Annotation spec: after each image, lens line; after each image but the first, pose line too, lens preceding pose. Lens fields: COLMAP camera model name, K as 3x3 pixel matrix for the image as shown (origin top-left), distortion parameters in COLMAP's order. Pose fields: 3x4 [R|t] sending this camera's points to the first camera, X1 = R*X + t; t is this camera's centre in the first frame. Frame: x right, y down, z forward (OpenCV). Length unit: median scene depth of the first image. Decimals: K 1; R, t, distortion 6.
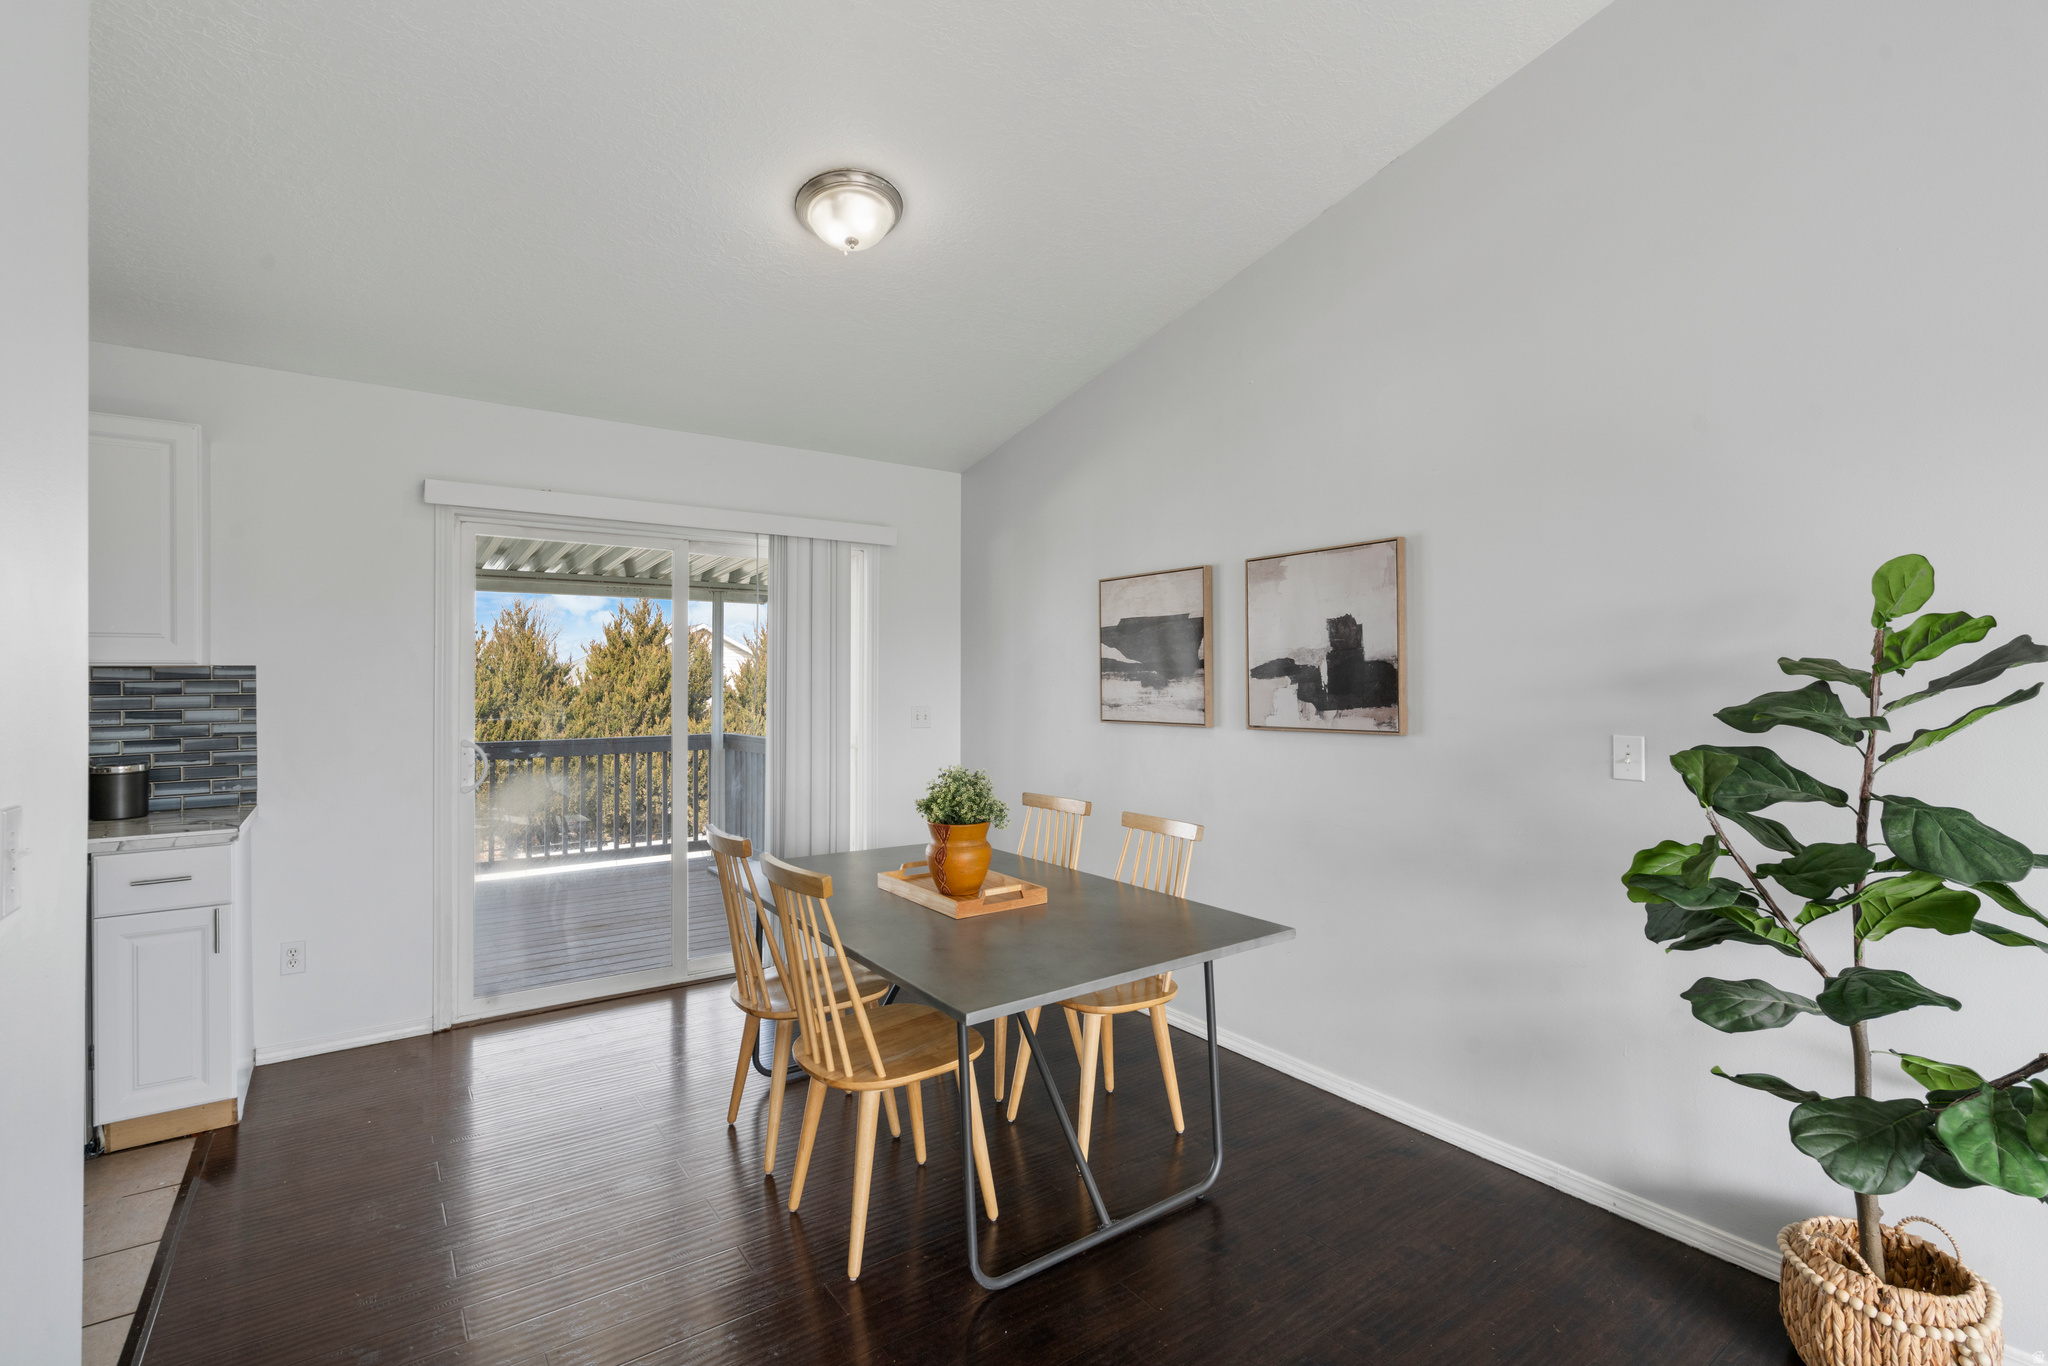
lens RADIAL K [[924.4, 0, 1024.0], [0, 924.4, 683.0], [0, 0, 1]] dist [0.000451, 0.000131]
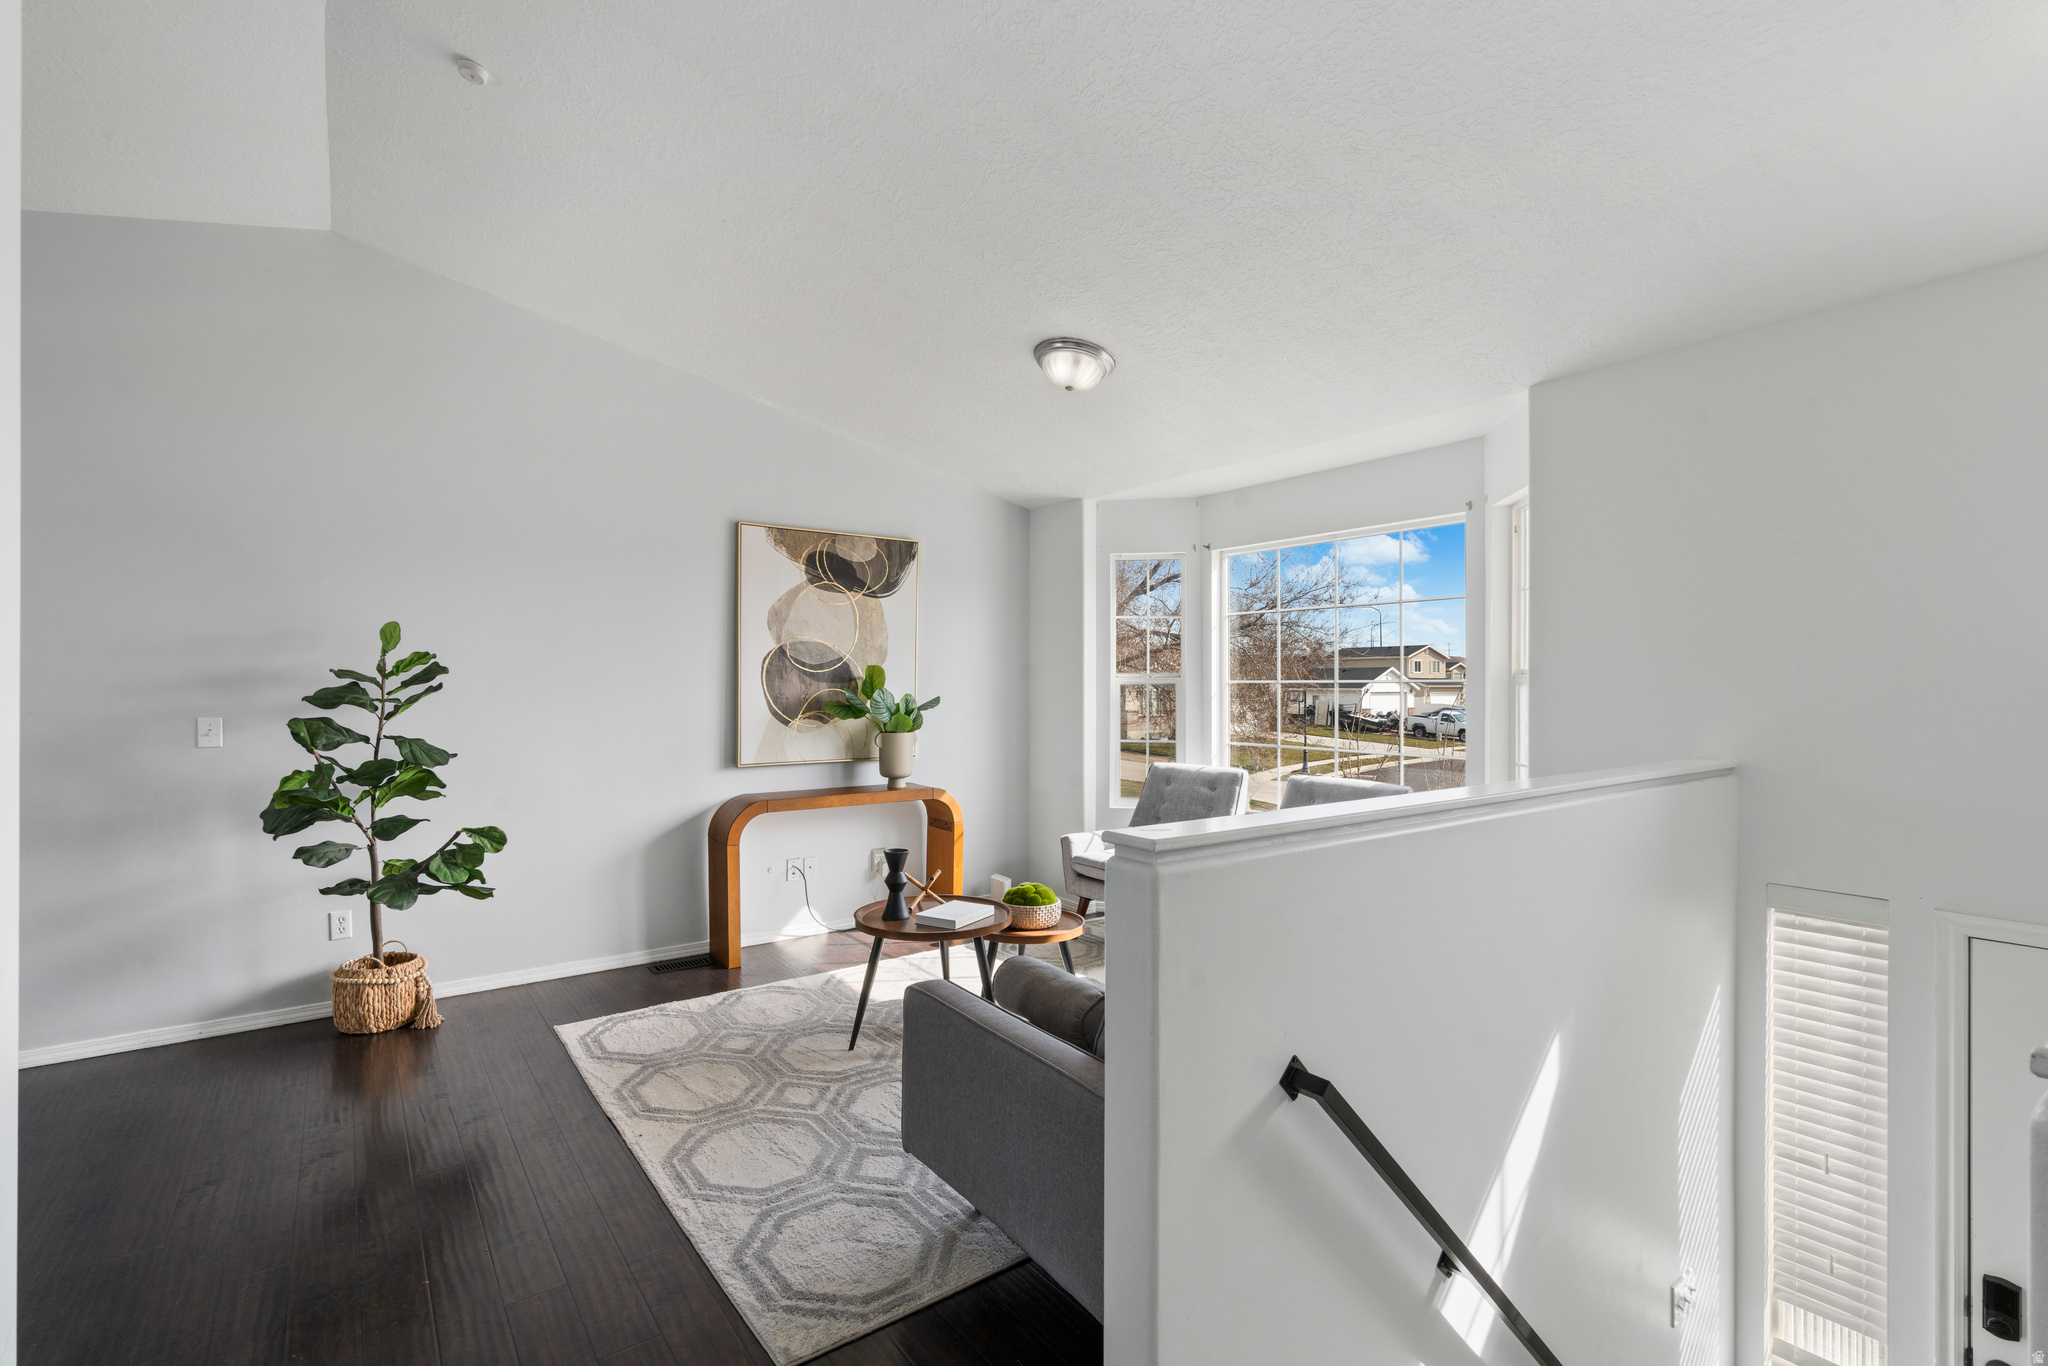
lens RADIAL K [[924.4, 0, 1024.0], [0, 924.4, 683.0], [0, 0, 1]] dist [0.000451, 0.000131]
pose [[-0.024188, 0.002989, 0.999703, -1.179674], [0.000210, 0.999996, -0.002985, 0.006917], [-0.999707, 0.000137, -0.024189, -0.387437]]
